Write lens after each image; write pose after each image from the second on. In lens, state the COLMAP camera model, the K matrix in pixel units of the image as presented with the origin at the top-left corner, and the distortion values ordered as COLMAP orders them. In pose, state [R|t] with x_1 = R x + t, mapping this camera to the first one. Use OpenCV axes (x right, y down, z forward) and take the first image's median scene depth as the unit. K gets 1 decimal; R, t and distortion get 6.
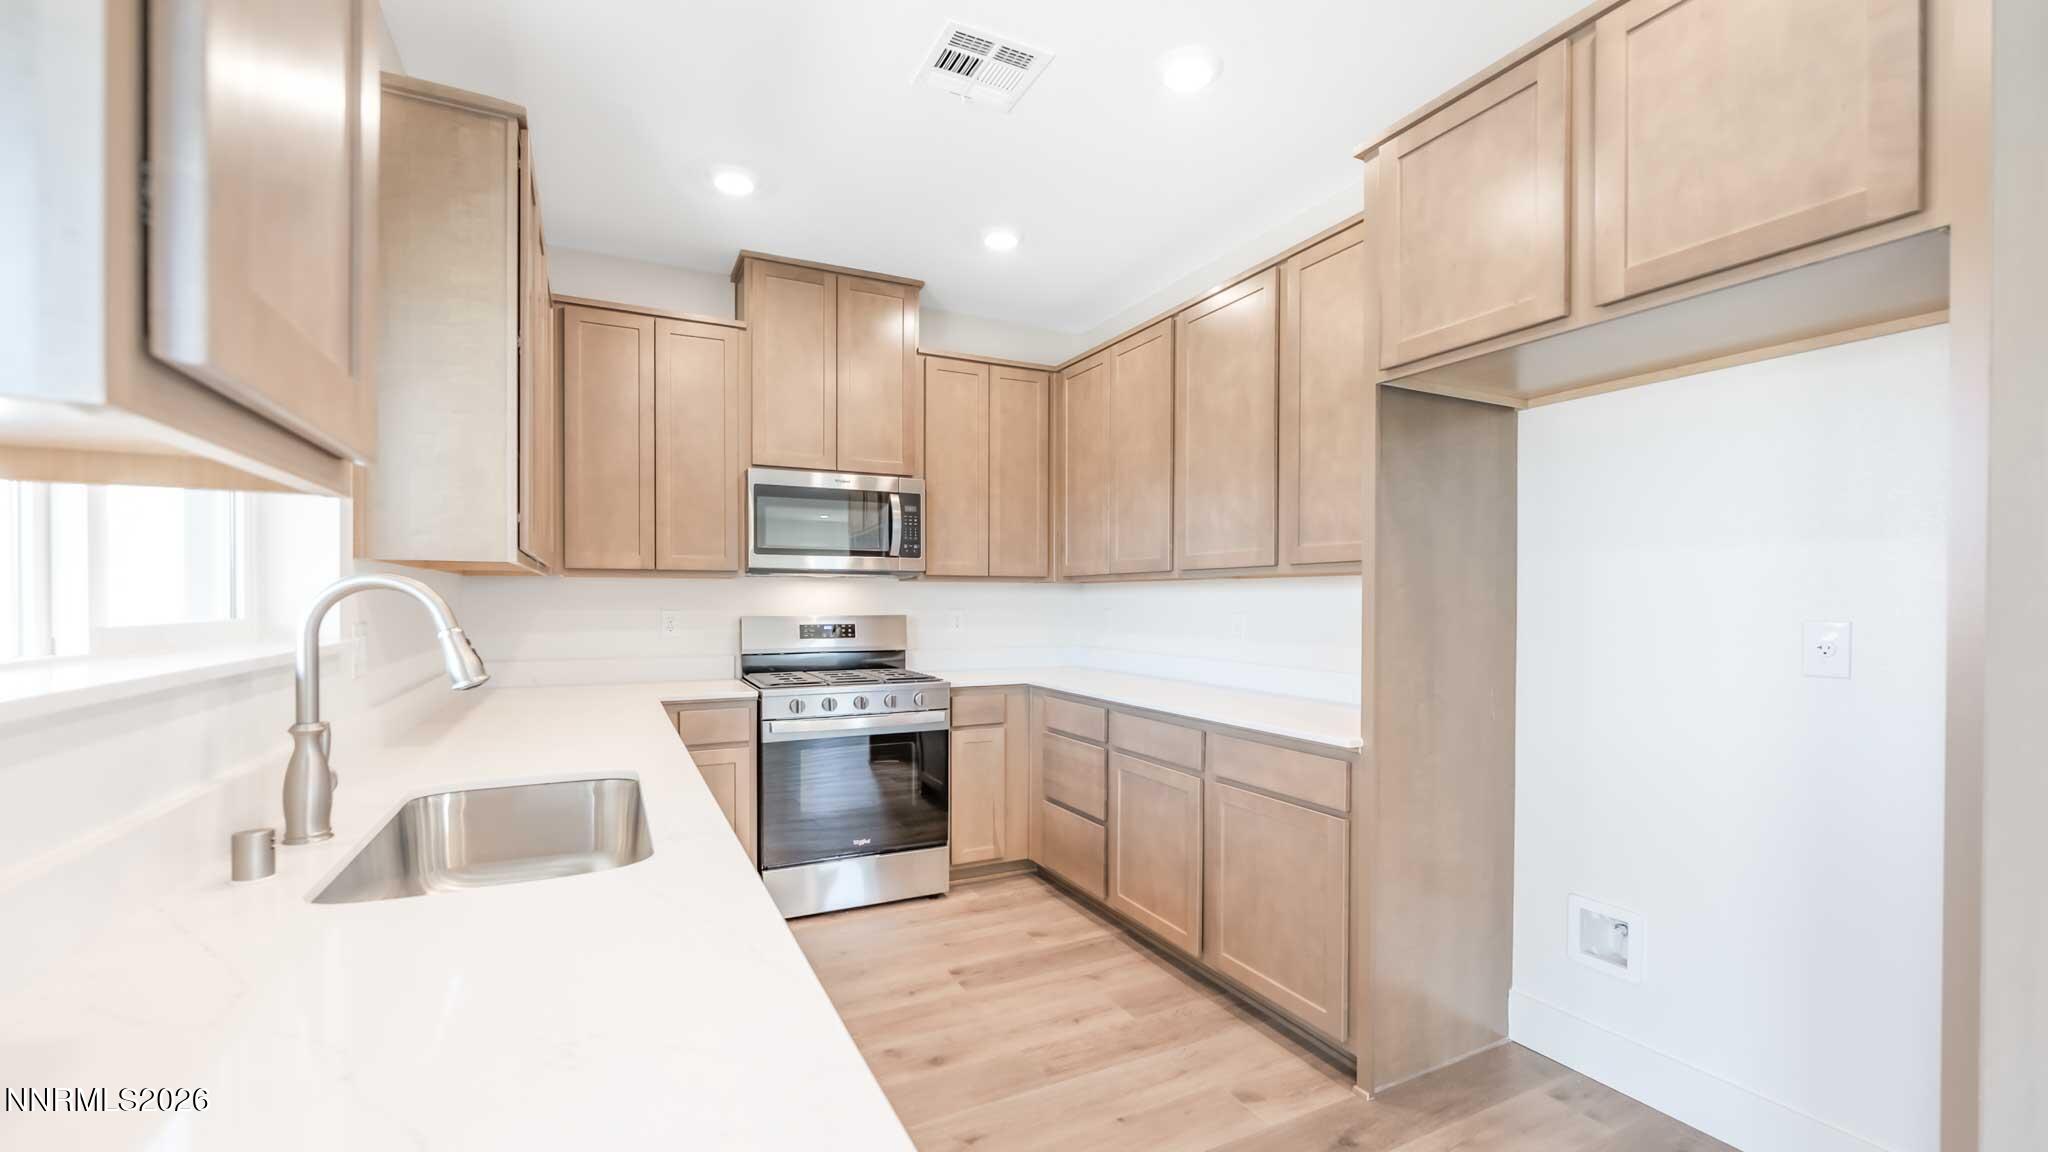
lens RADIAL K [[835.9, 0, 1040.0], [0, 835.9, 606.7], [0, 0, 1]] dist [-0.003616, 0.000201]
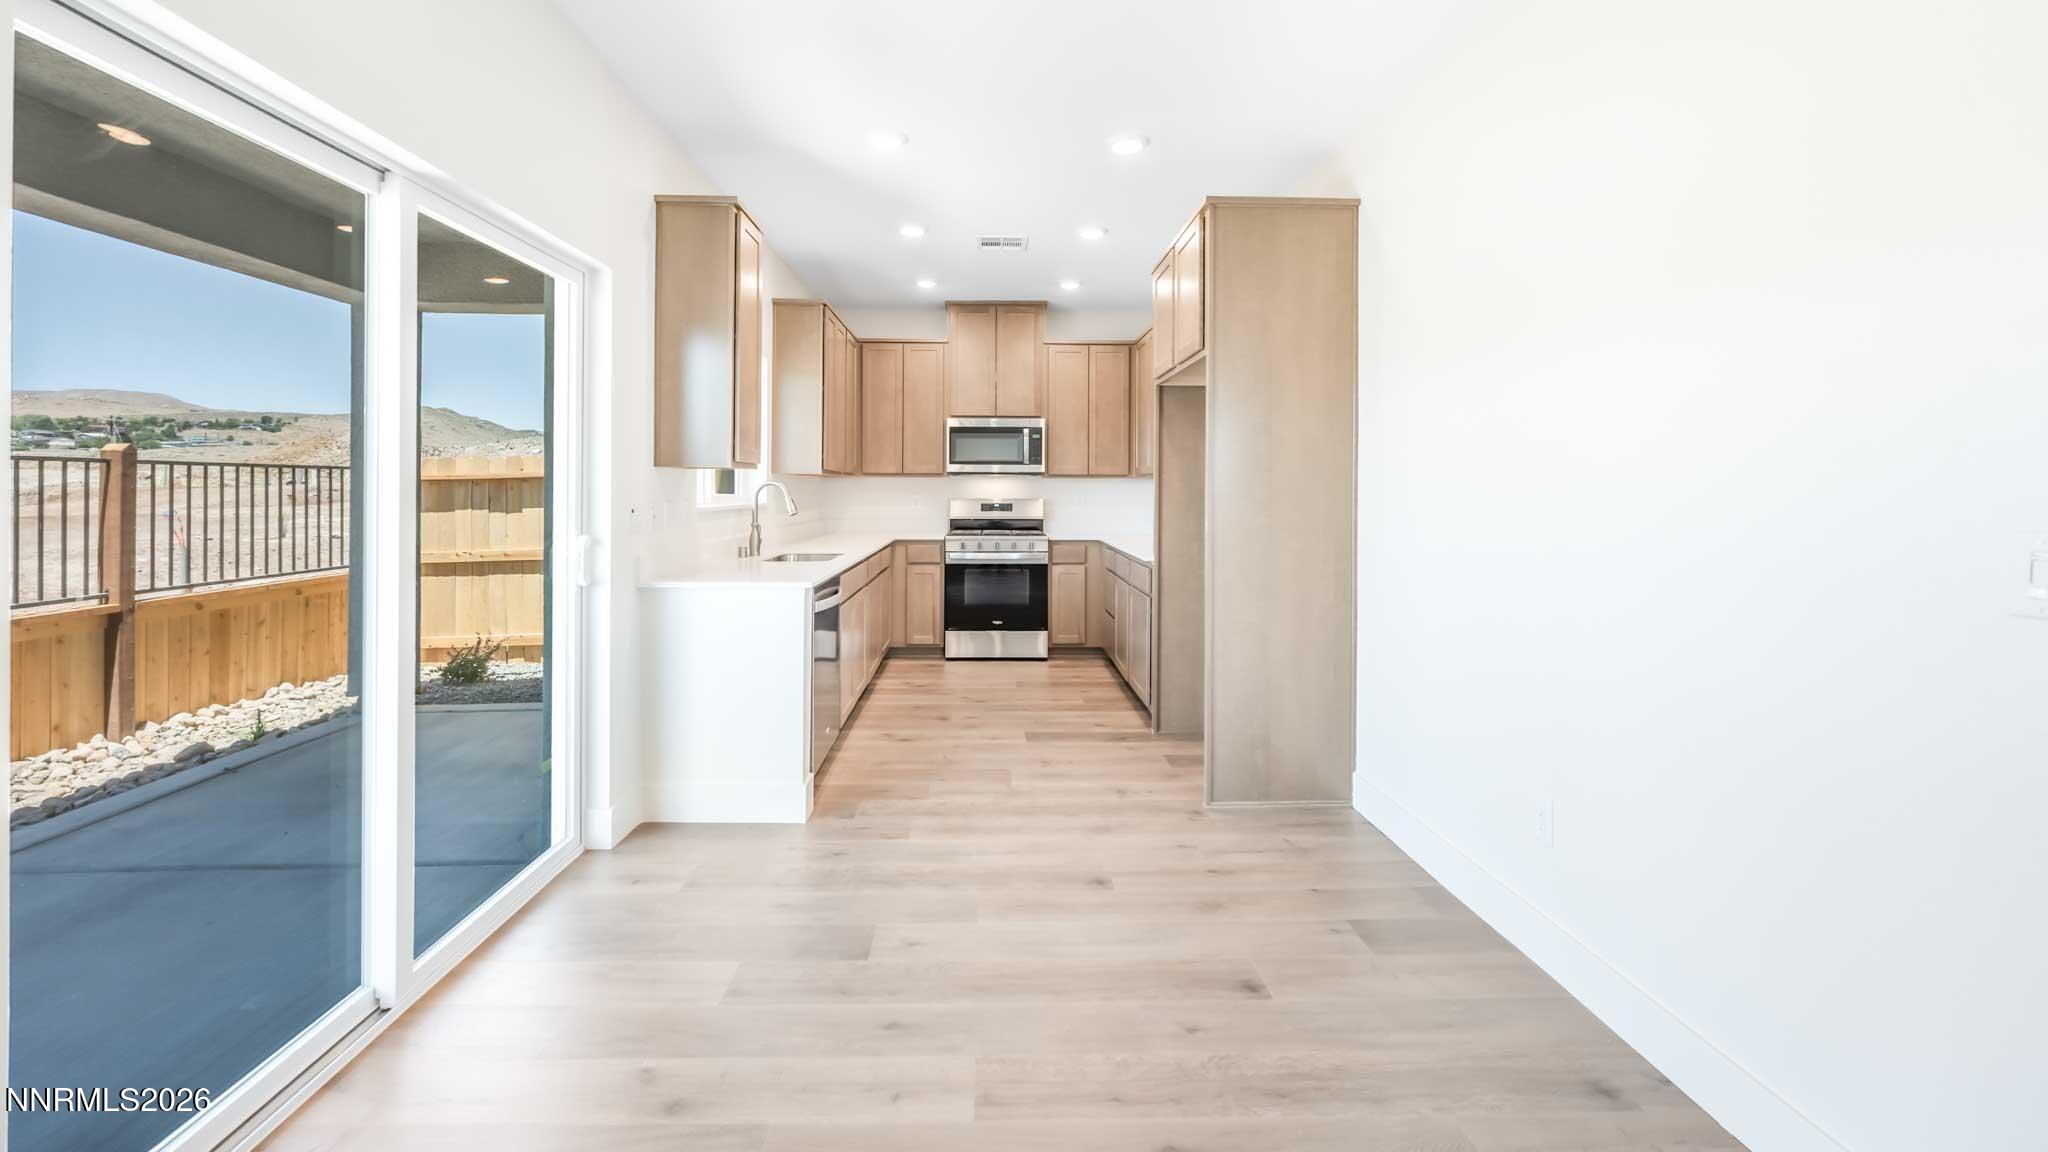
lens RADIAL K [[835.9, 0, 1013.3], [0, 835.9, 487.7], [0, 0, 1]] dist [-0.003616, 0.000201]
pose [[0.904645, 0.002172, -0.426160, 0.565898], [-0.006671, 0.999937, -0.009065, 0.004811], [0.426113, 0.011044, 0.904602, -0.606538]]
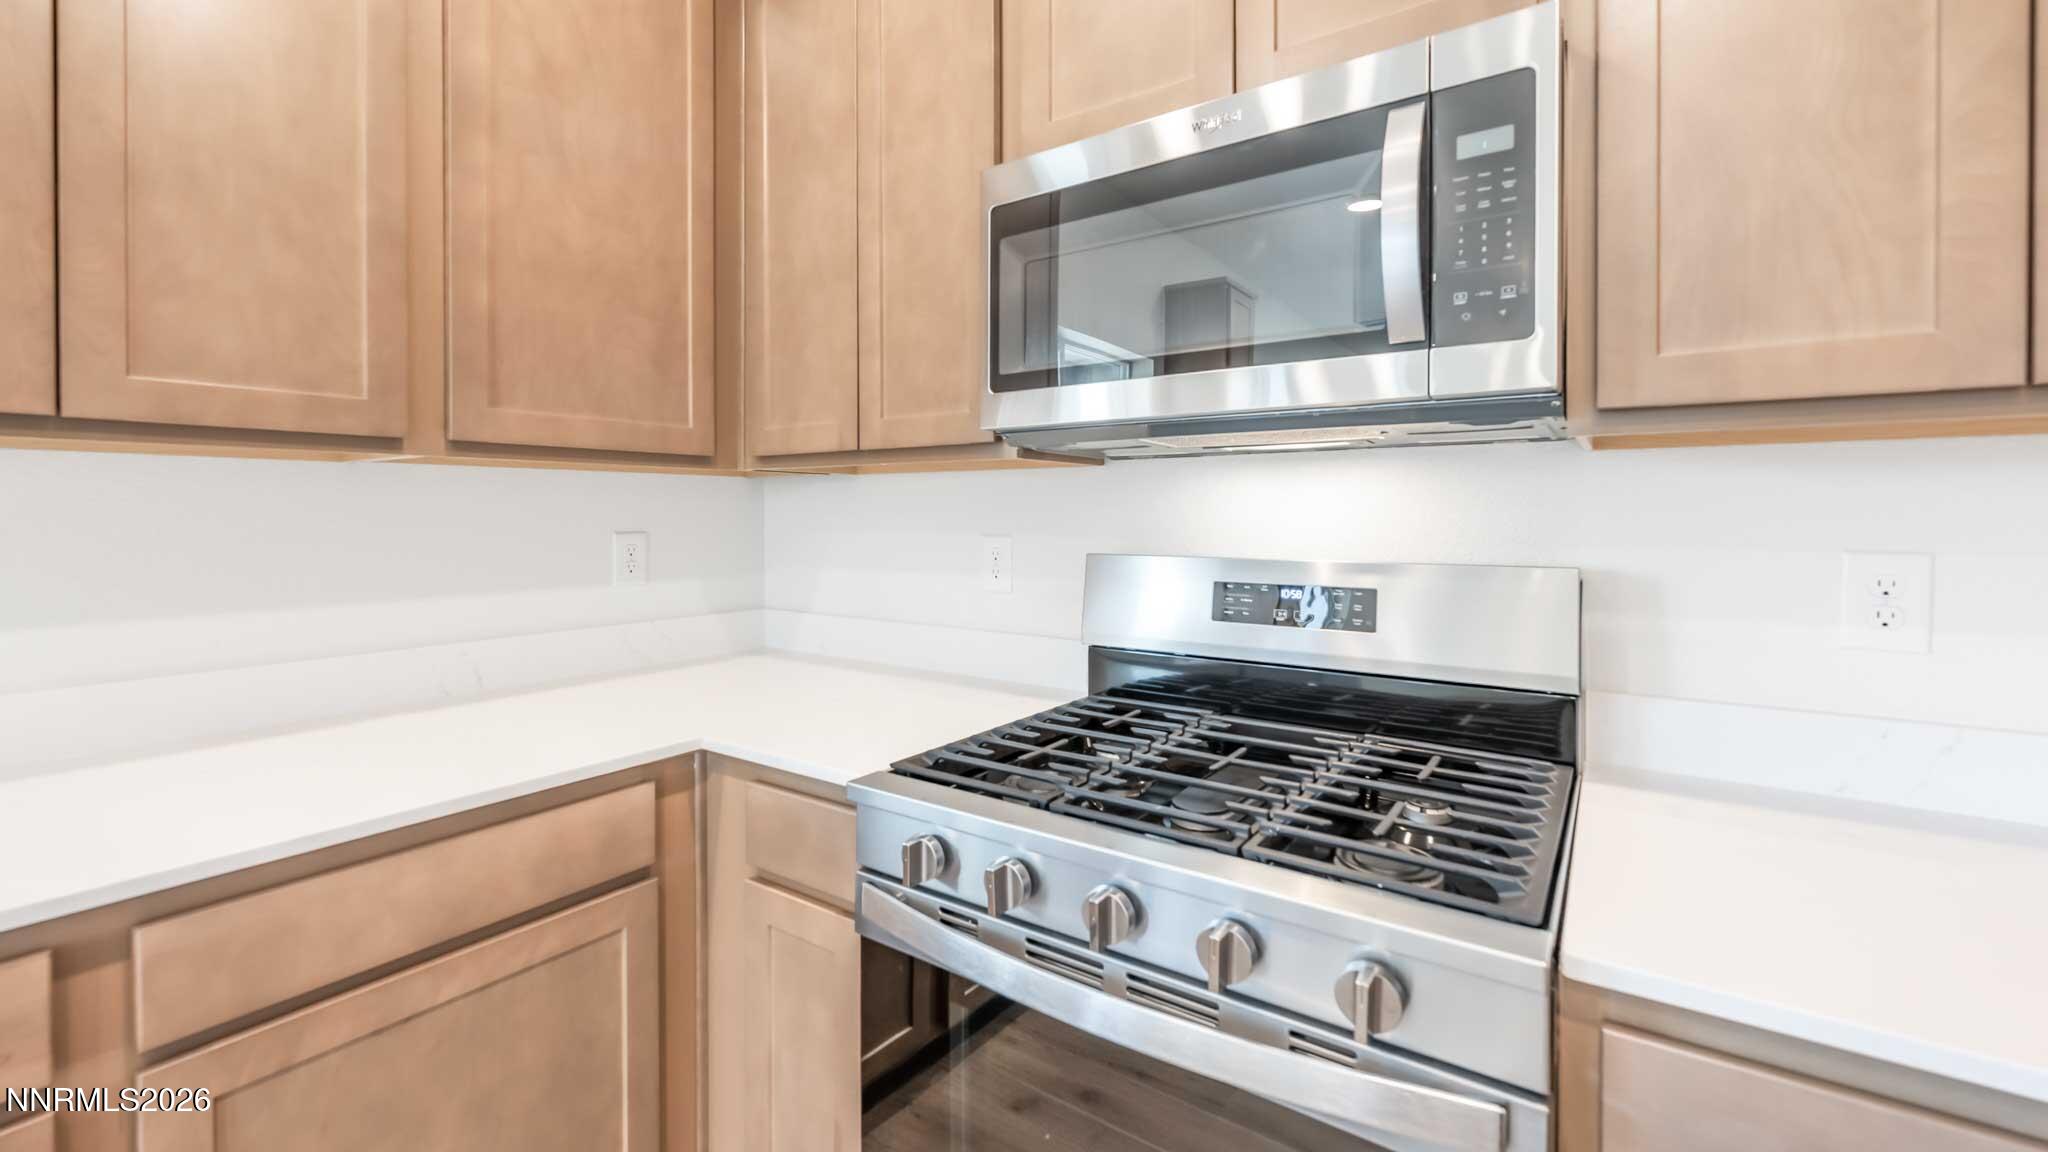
lens RADIAL K [[835.9, 0, 985.7], [0, 835.9, 518.0], [0, 0, 1]] dist [-0.003616, 0.000201]
pose [[0.437441, 0.004314, -0.899237, 0.001392], [-0.007105, 0.999974, 0.001341, -0.006928], [0.899219, 0.005803, 0.437460, 0.807181]]
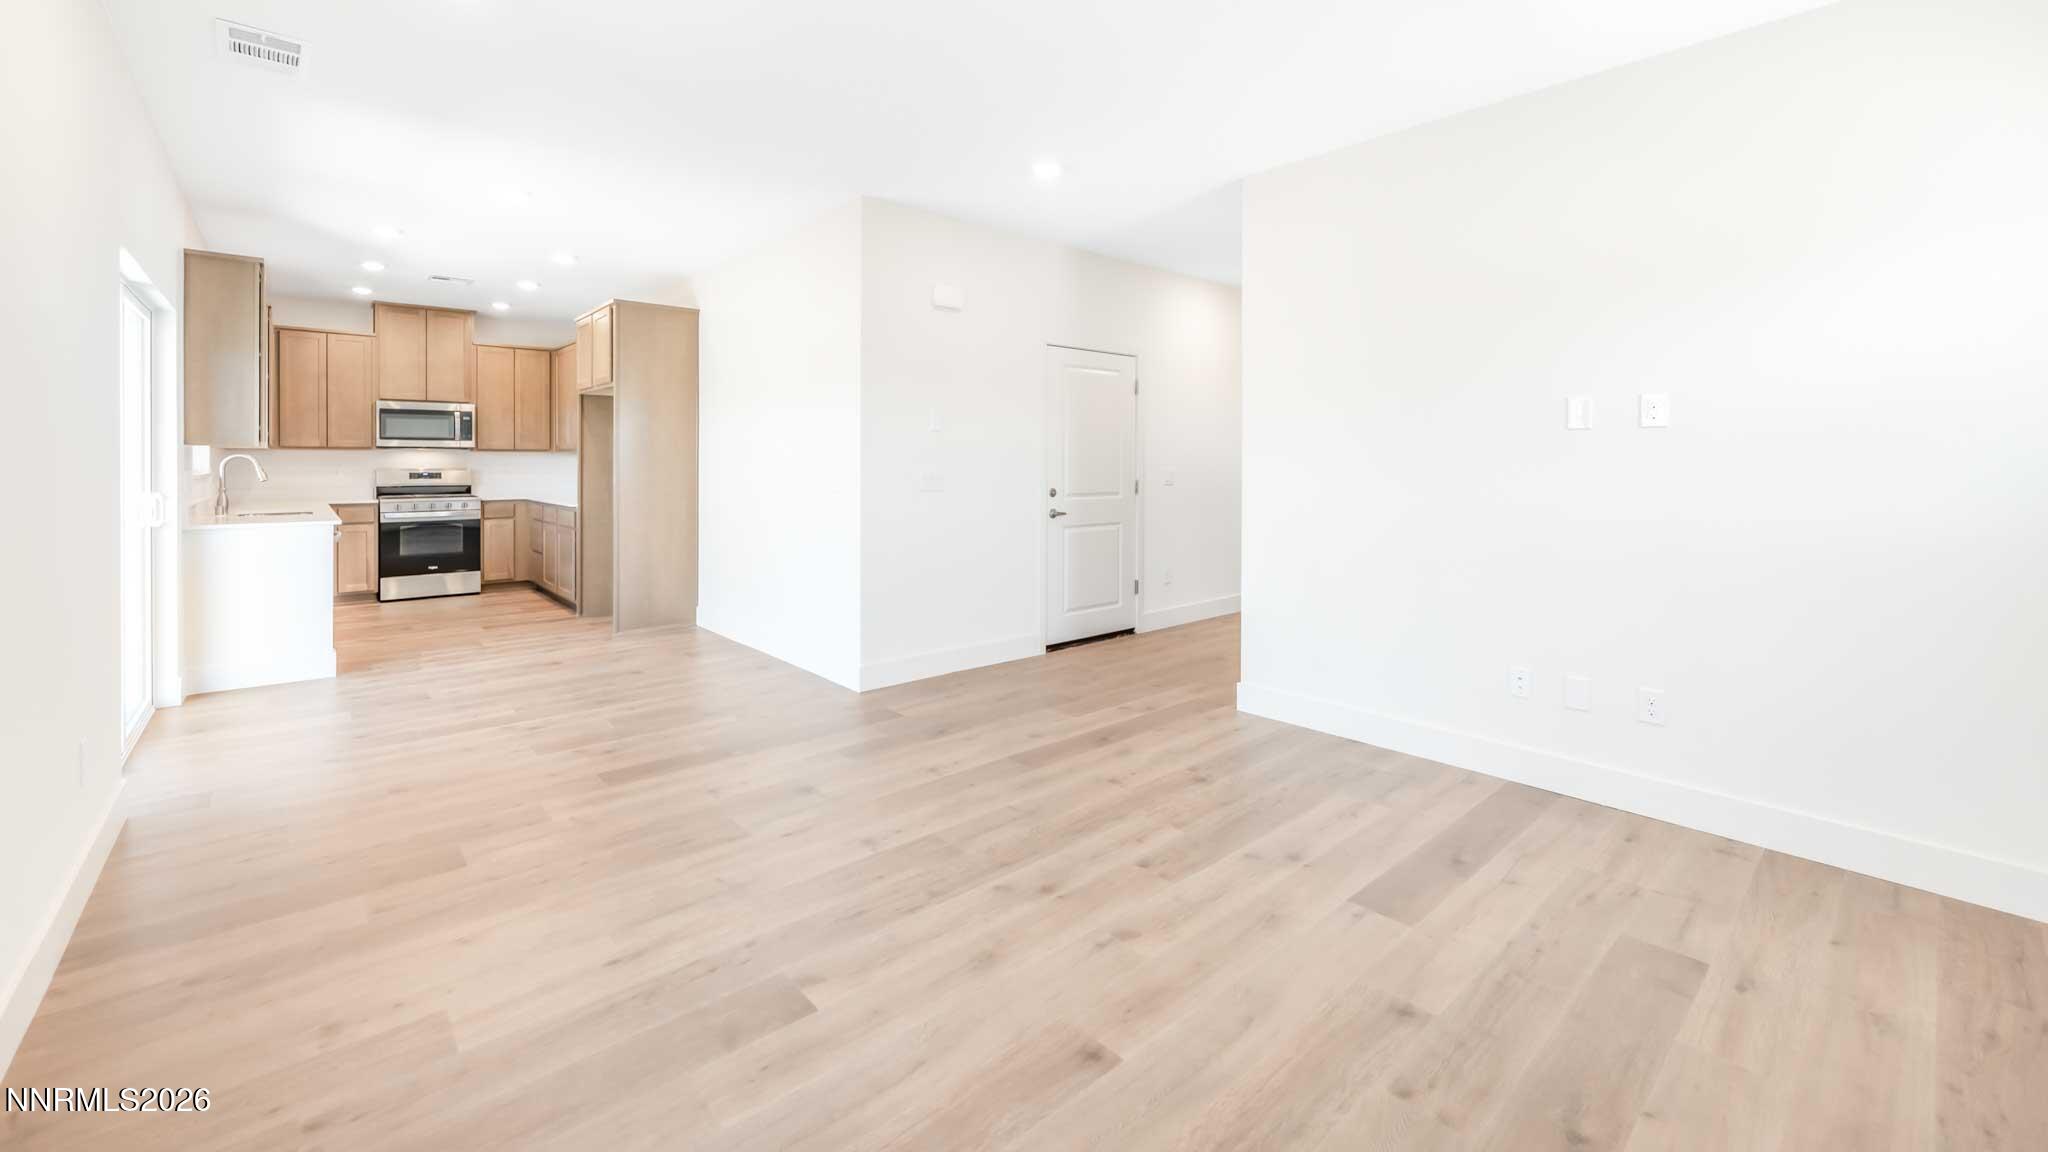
lens RADIAL K [[835.9, 0, 1022.8], [0, 835.9, 469.1], [0, 0, 1]] dist [-0.003616, 0.000201]
pose [[0.970844, -0.000297, 0.239712, 0.762319], [0.000204, 1.000000, 0.000410, 0.013793], [-0.239712, -0.000349, 0.970844, -1.513673]]
